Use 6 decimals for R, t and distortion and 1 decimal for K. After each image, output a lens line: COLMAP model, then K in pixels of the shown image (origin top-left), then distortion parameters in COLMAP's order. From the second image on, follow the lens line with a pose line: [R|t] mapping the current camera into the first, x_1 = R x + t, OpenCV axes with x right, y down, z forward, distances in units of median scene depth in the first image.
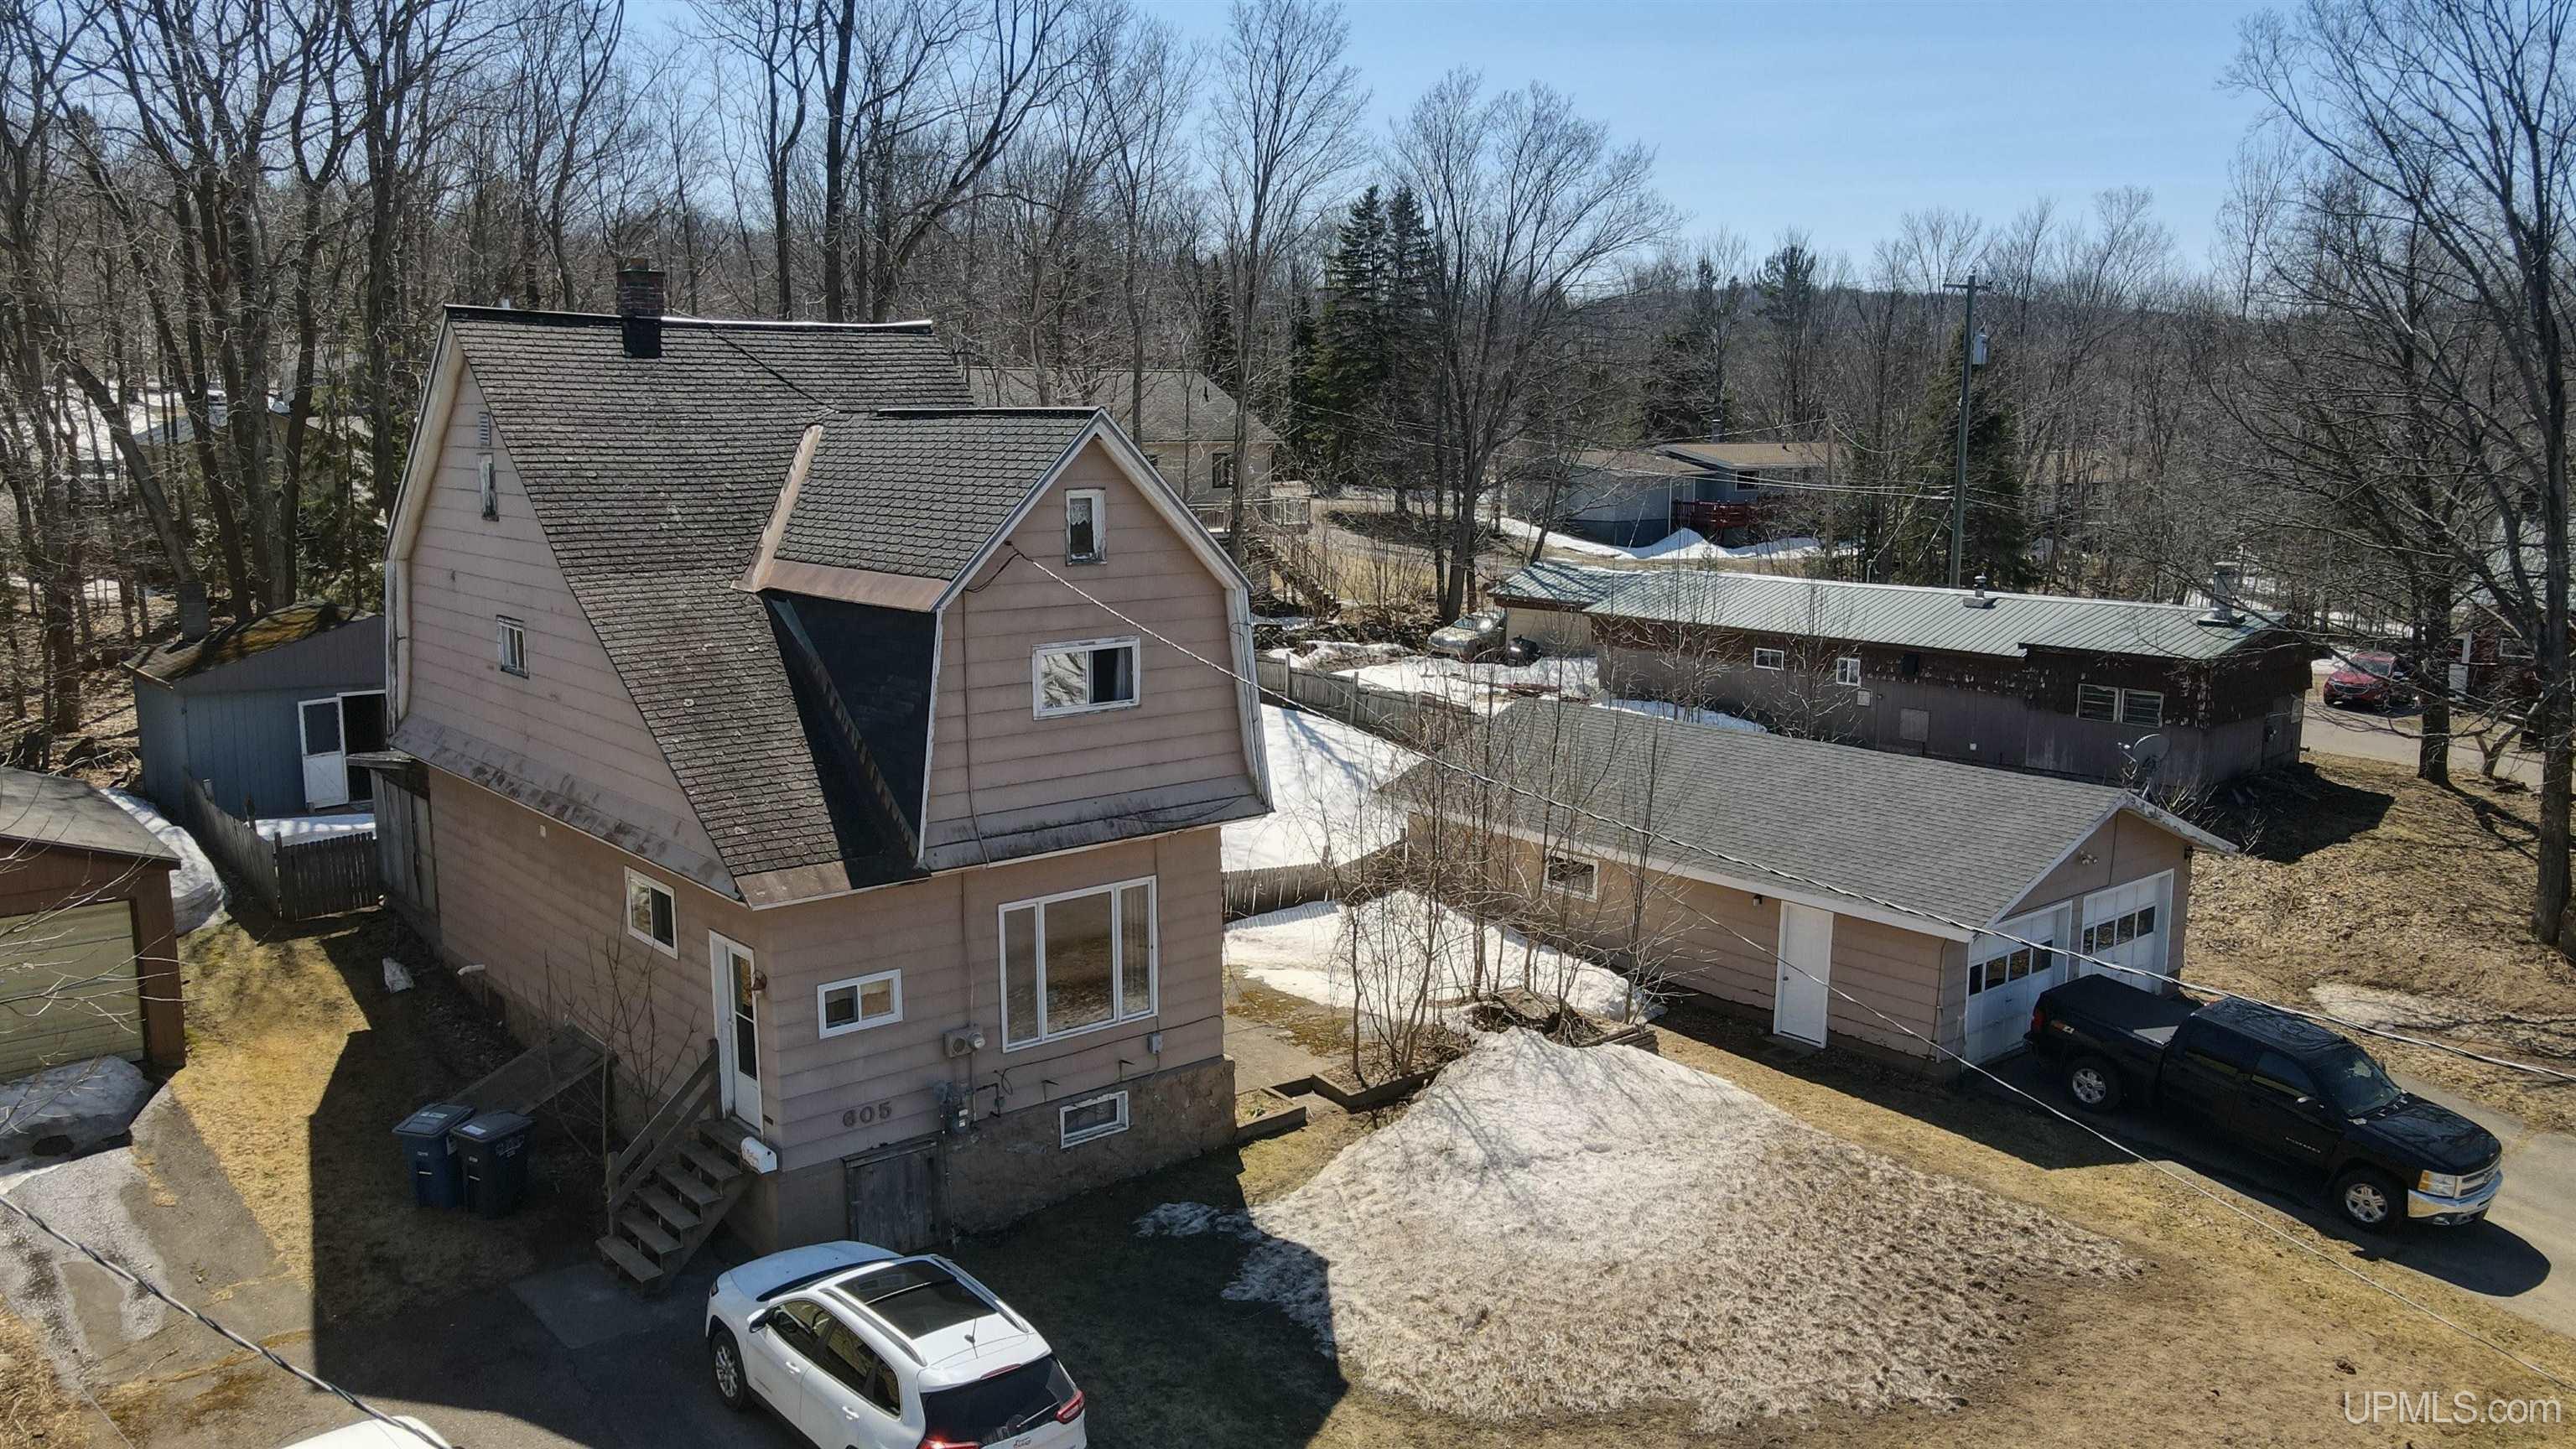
lens RADIAL K [[1901.4, 0, 1289.3], [0, 1901.4, 737.8], [0, 0, 1]] dist [-0.007017, 0.044591]
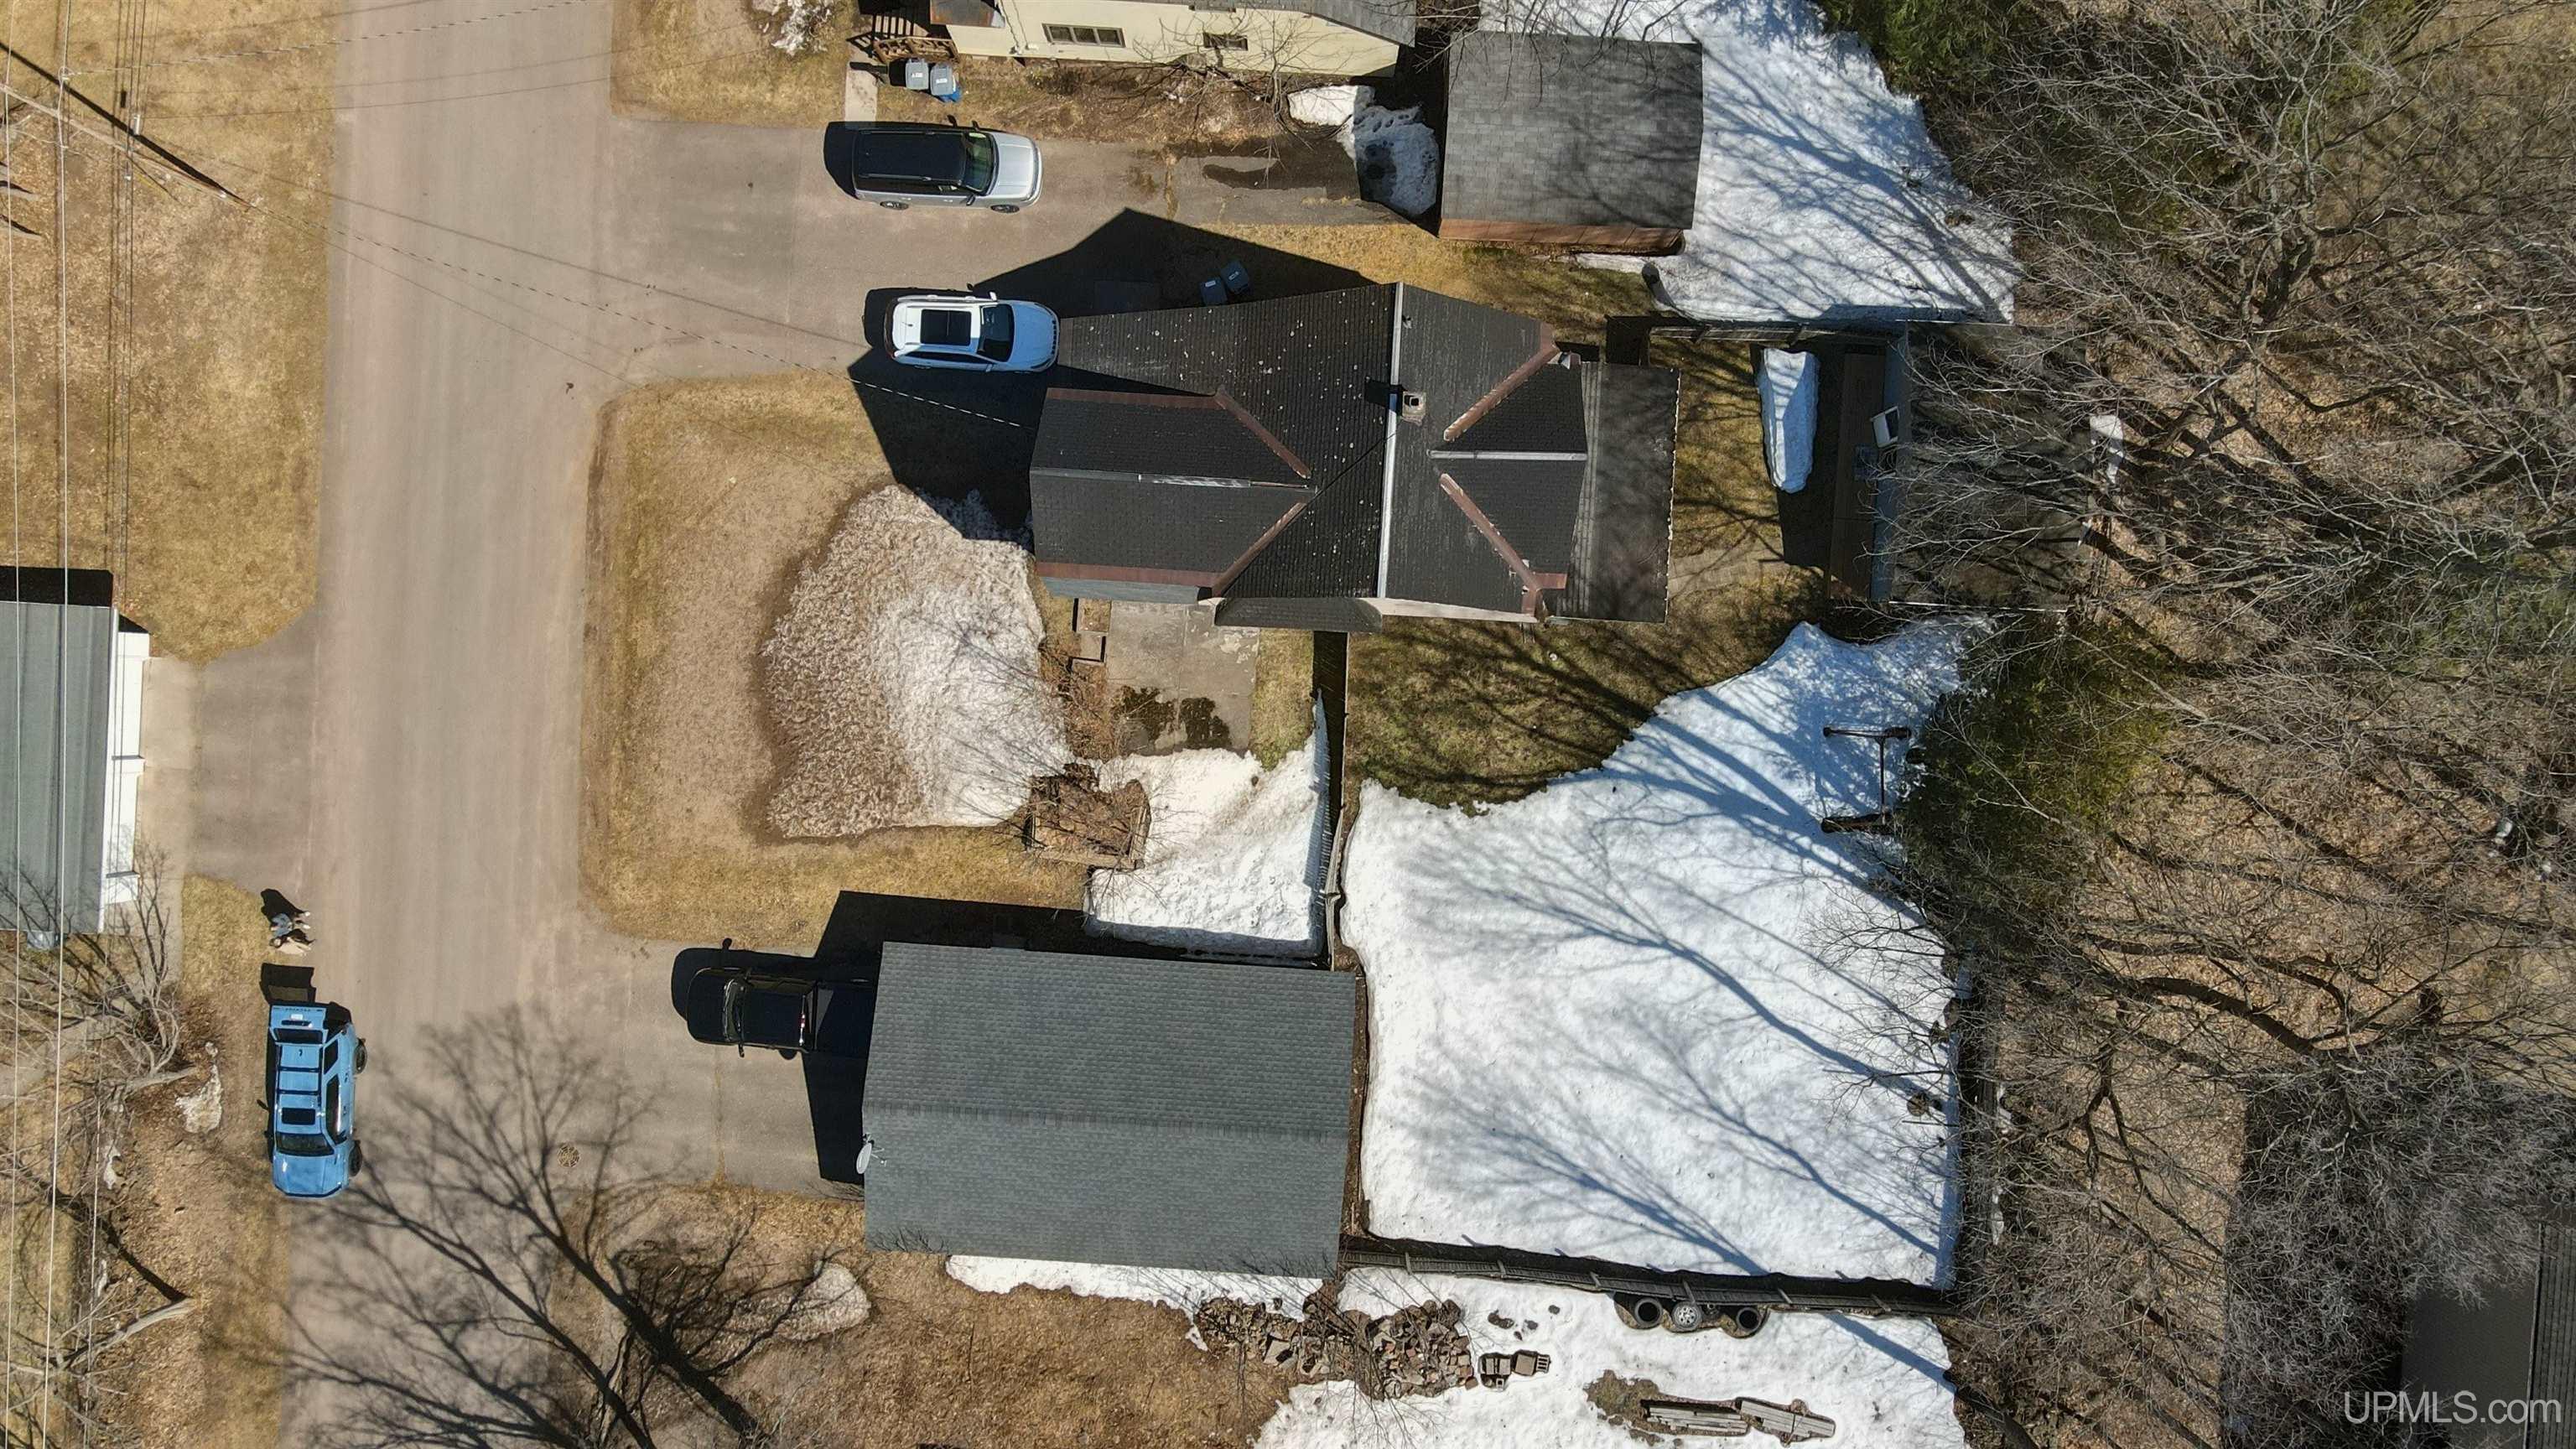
lens RADIAL K [[1901.4, 0, 1274.6], [0, 1901.4, 745.8], [0, 0, 1]] dist [-0.007017, 0.044591]
pose [[-0.685501, 0.728041, 0.006717, -0.072341], [-0.128182, -0.129763, 0.983225, -2.153847], [0.716700, 0.673140, 0.182275, 0.968254]]
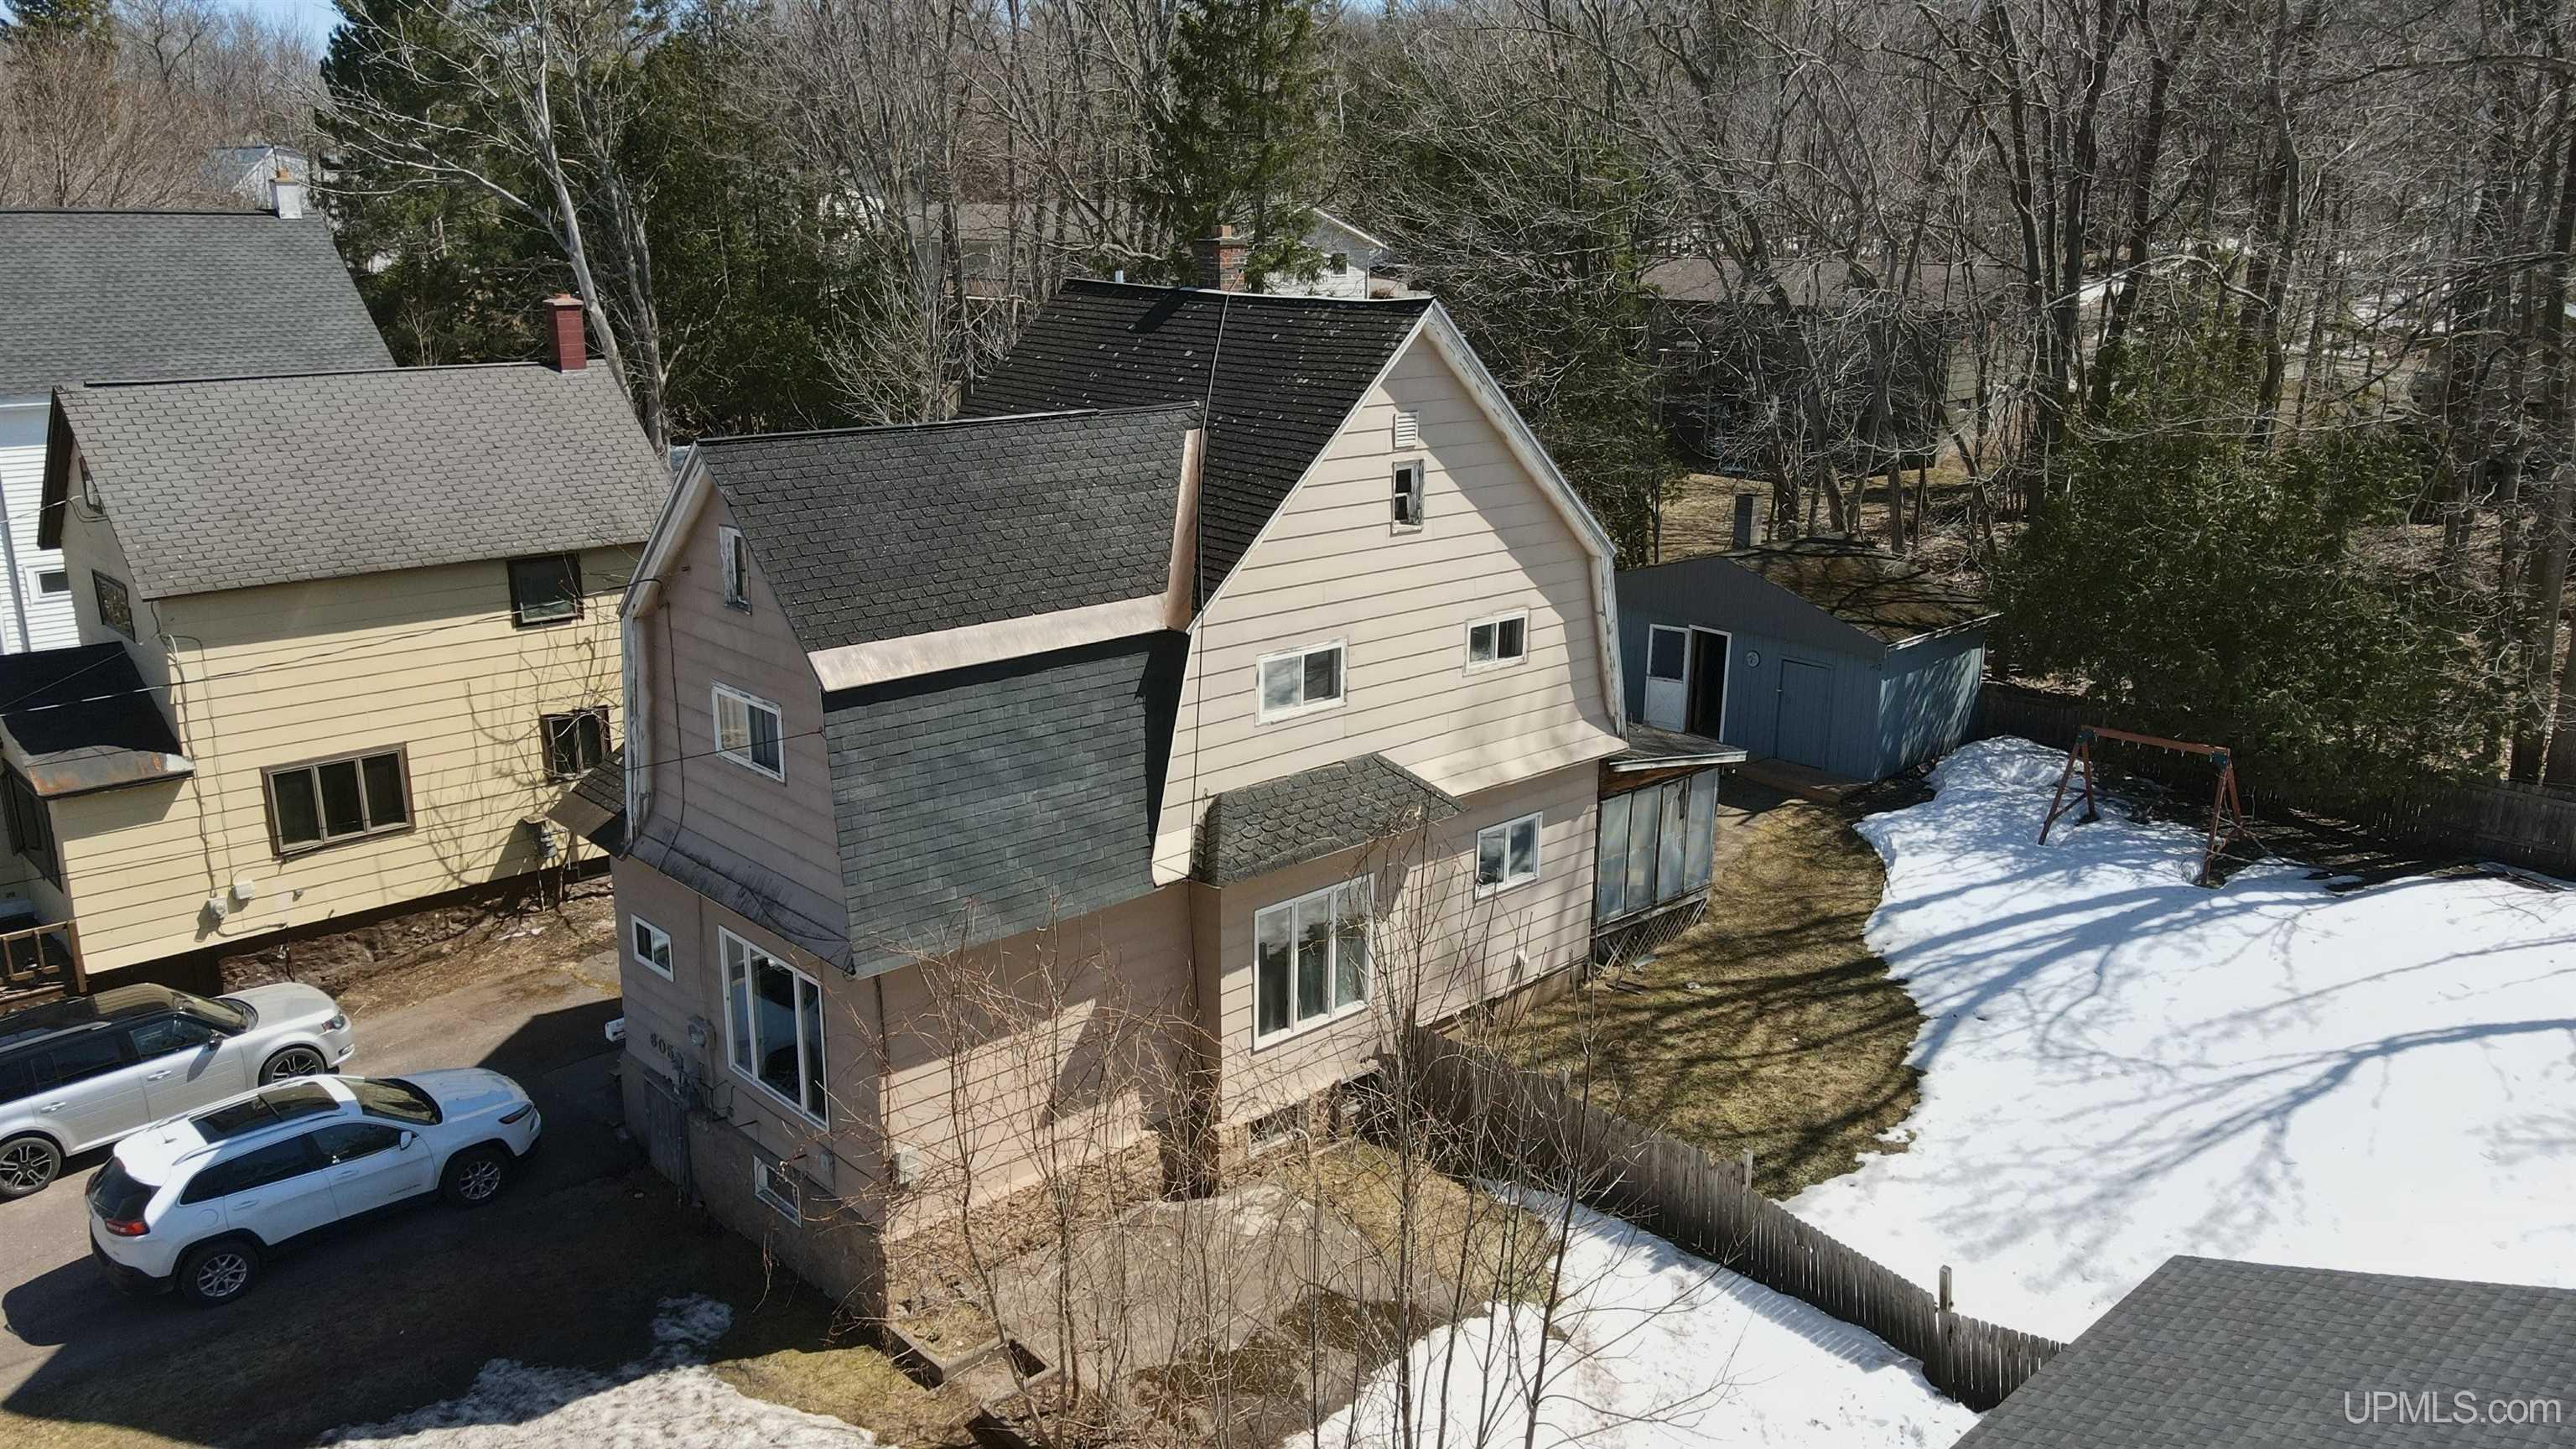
lens RADIAL K [[1901.4, 0, 1290.8], [0, 1901.4, 760.4], [0, 0, 1]] dist [-0.007017, 0.044591]
pose [[0.062587, 0.277401, -0.958714, 0.770510], [-0.178709, 0.948187, 0.262688, -0.298900], [0.981909, 0.154890, 0.108918, 1.145748]]
